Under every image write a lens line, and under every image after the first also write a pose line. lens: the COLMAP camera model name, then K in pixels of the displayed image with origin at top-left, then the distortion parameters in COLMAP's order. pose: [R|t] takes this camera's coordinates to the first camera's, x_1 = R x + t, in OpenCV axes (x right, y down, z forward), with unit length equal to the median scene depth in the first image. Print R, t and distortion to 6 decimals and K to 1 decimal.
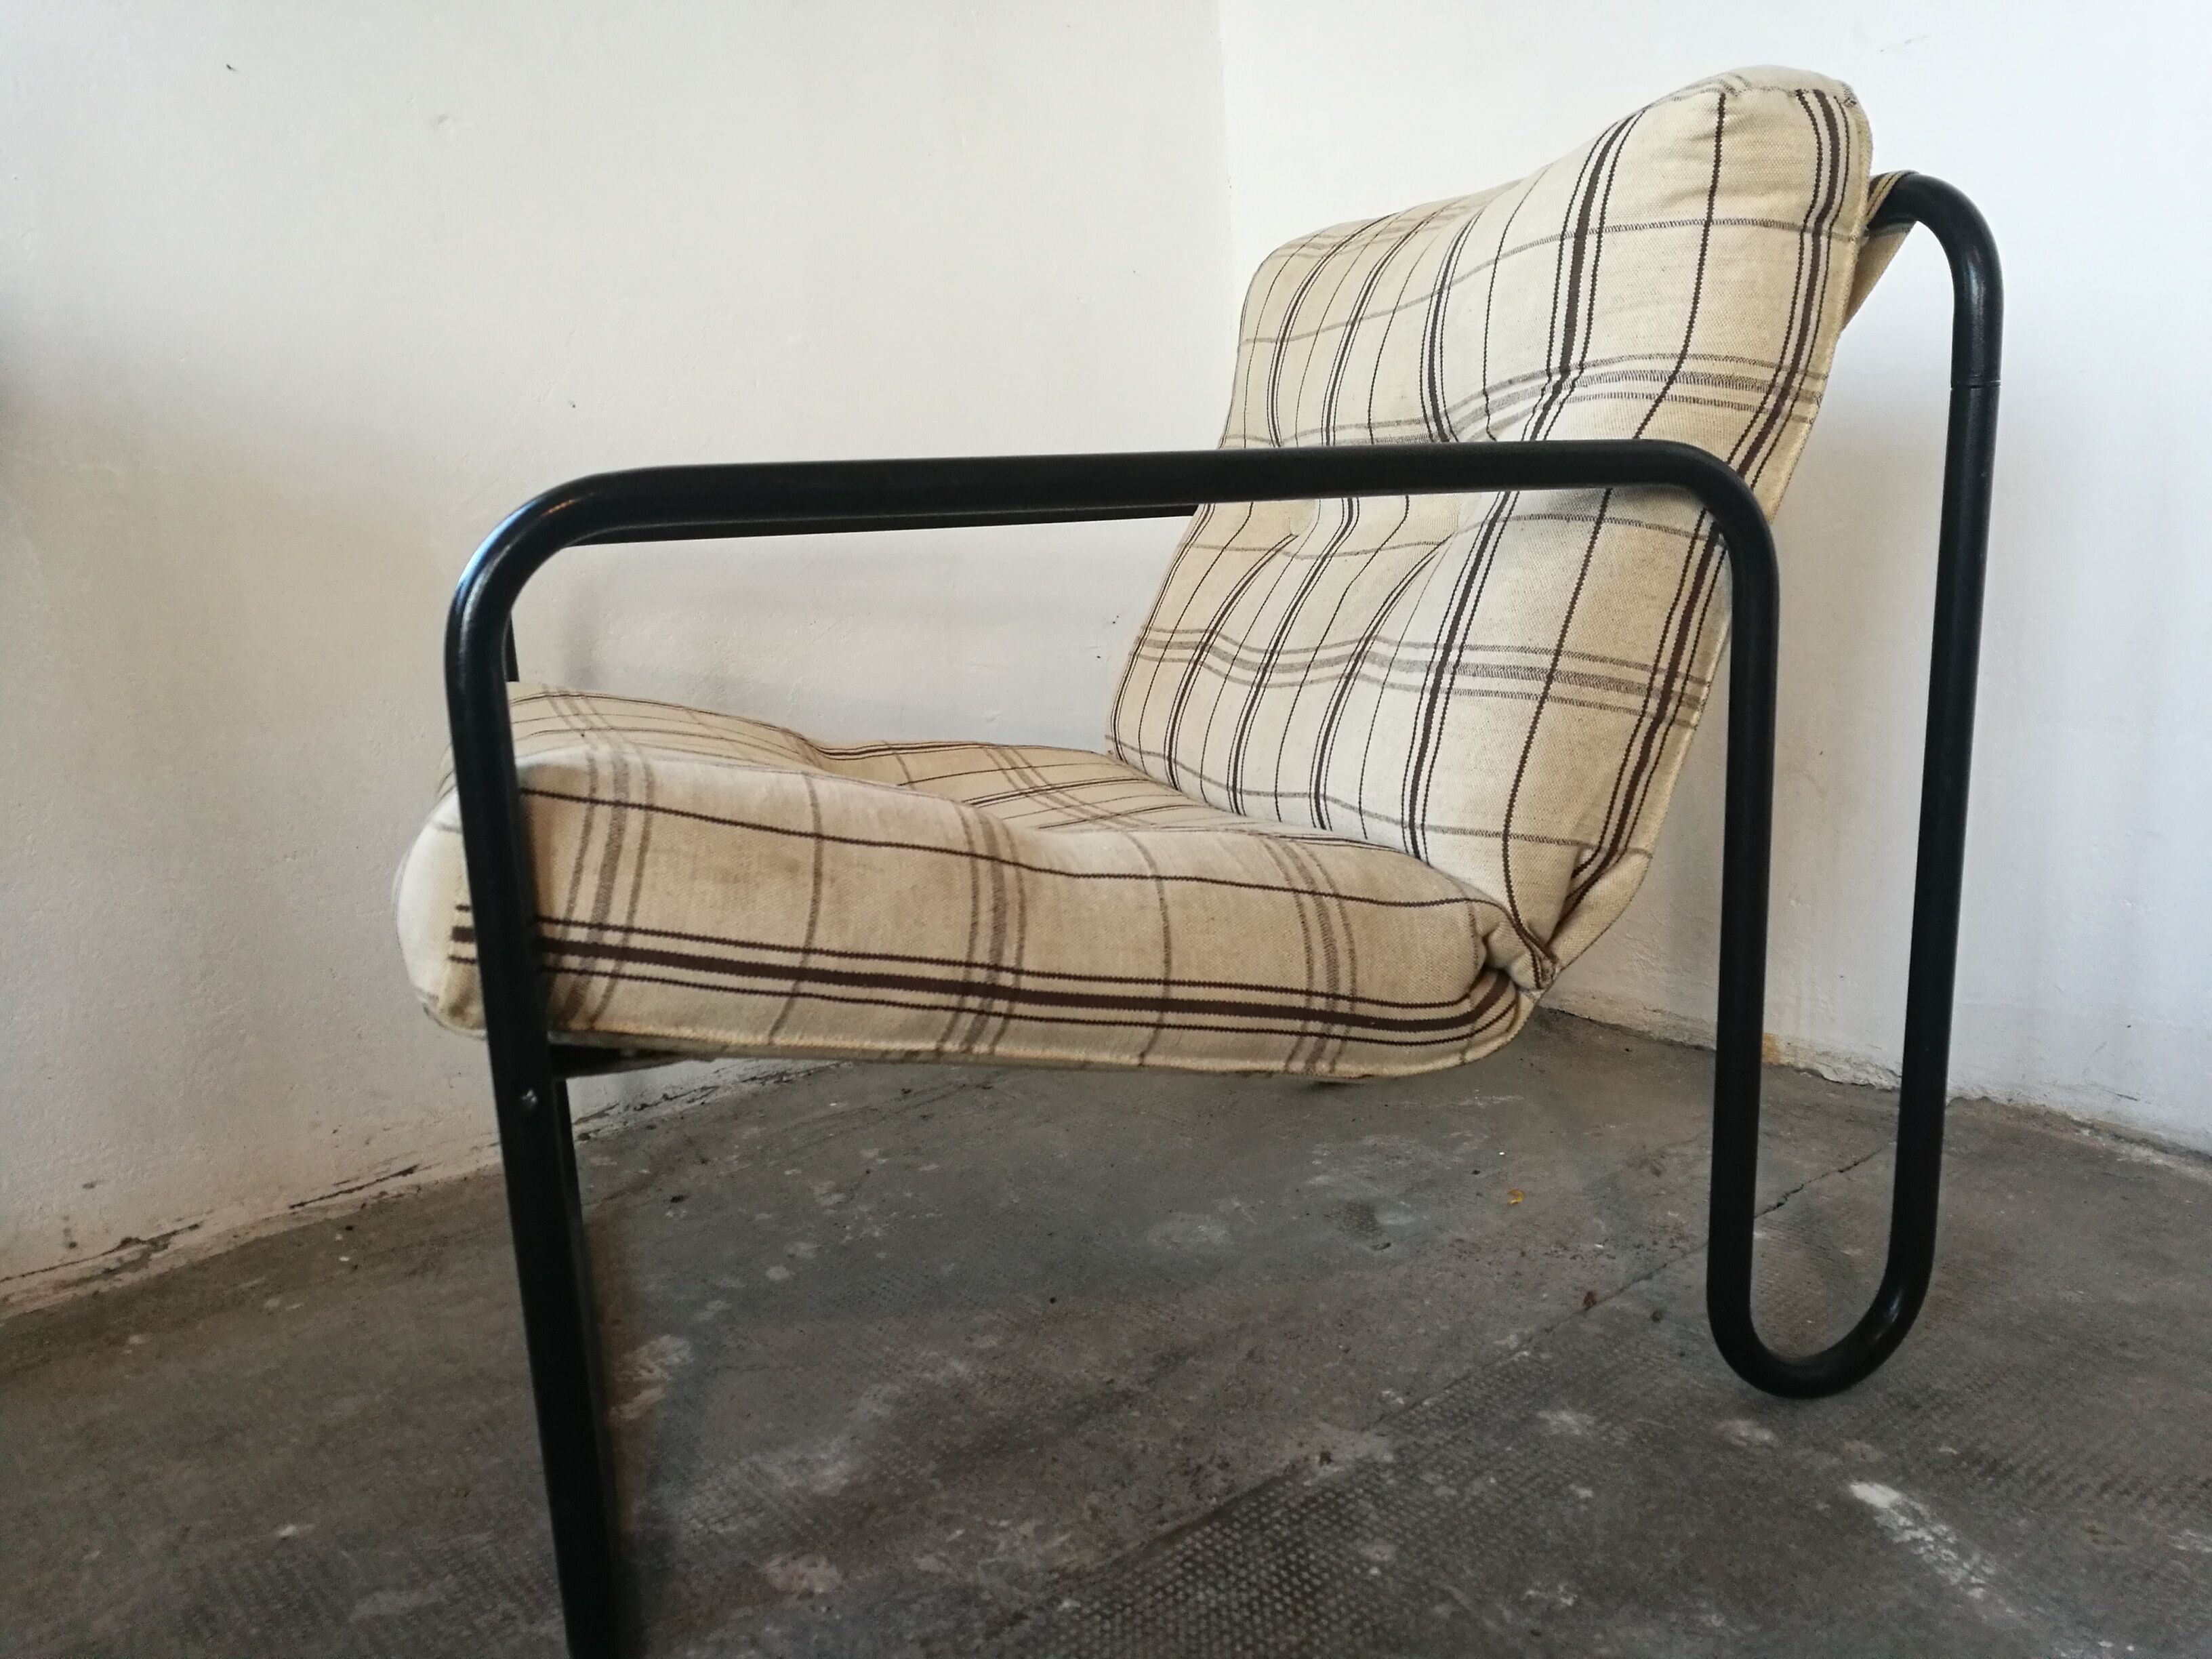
lens RADIAL K [[1754.4, 0, 1123.1], [0, 1754.4, 823.4], [0, 0, 1]] dist [0.002574, -0.003469]
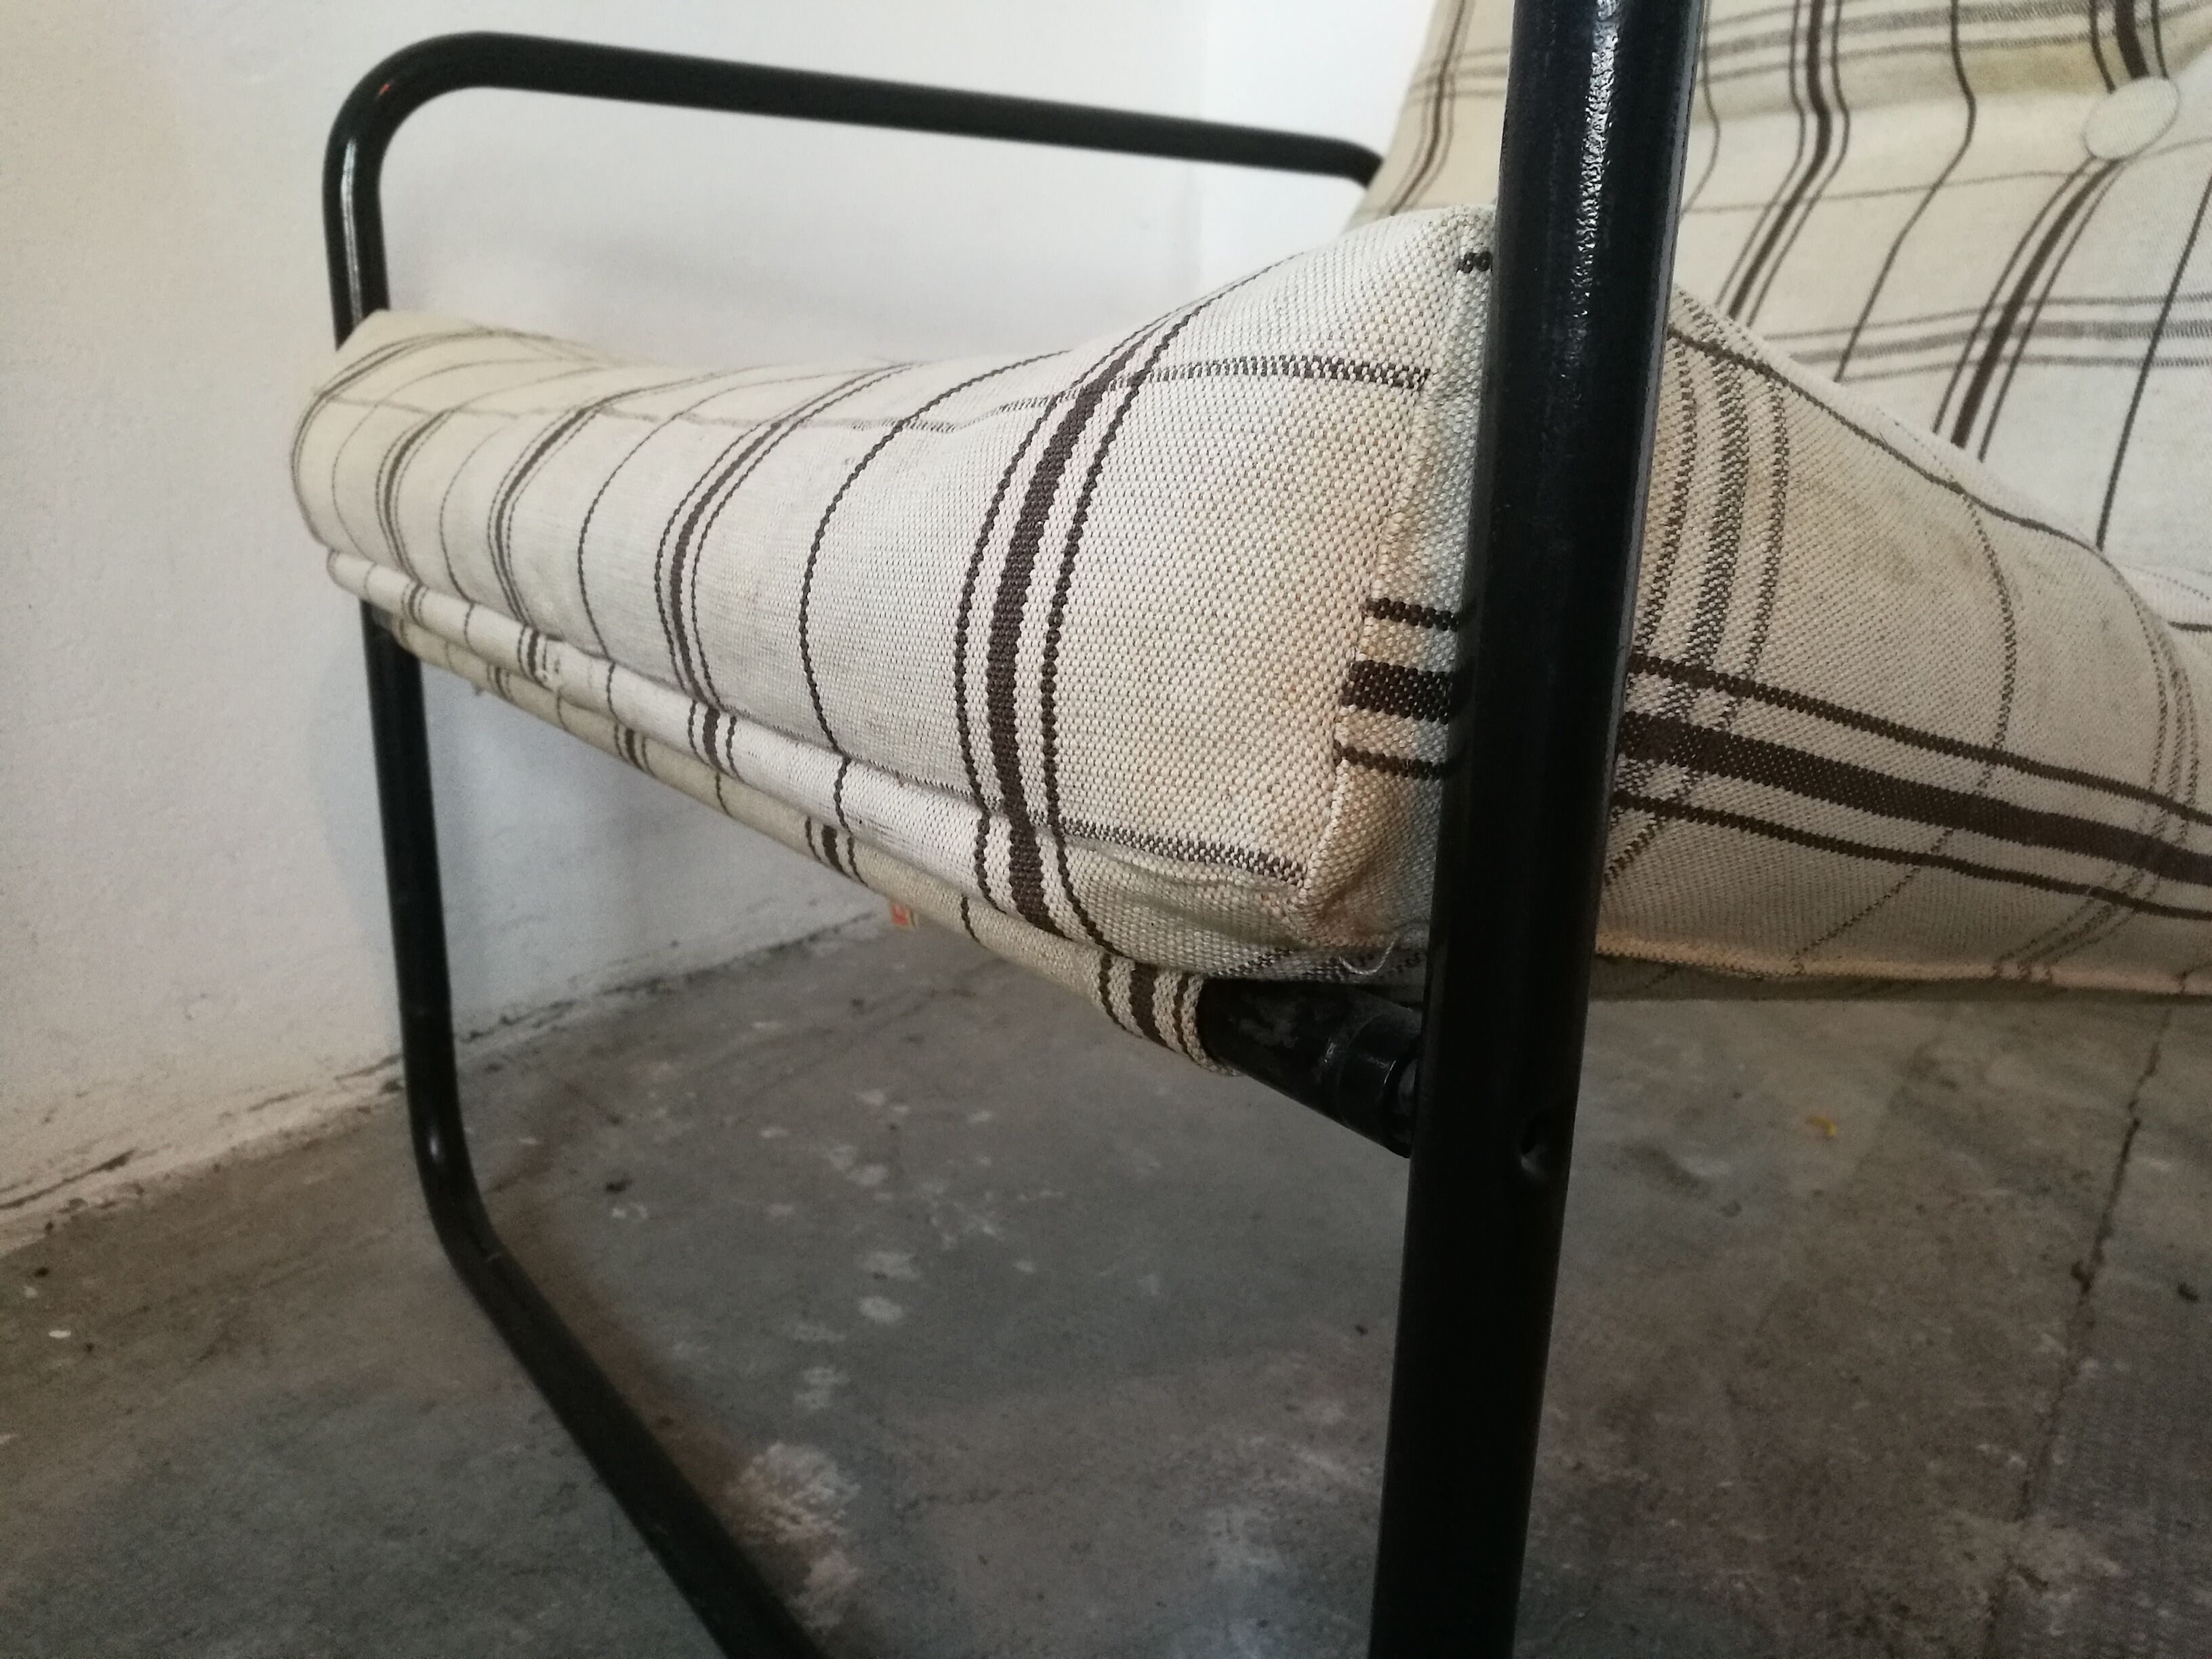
lens RADIAL K [[1754.4, 0, 1125.2], [0, 1754.4, 859.8], [0, 0, 1]] dist [0.002574, -0.003469]
pose [[0.953403, -0.002415, 0.301691, -0.363444], [-0.026092, 0.995561, 0.090425, 0.046264], [-0.300570, -0.094083, 0.949108, 0.476205]]
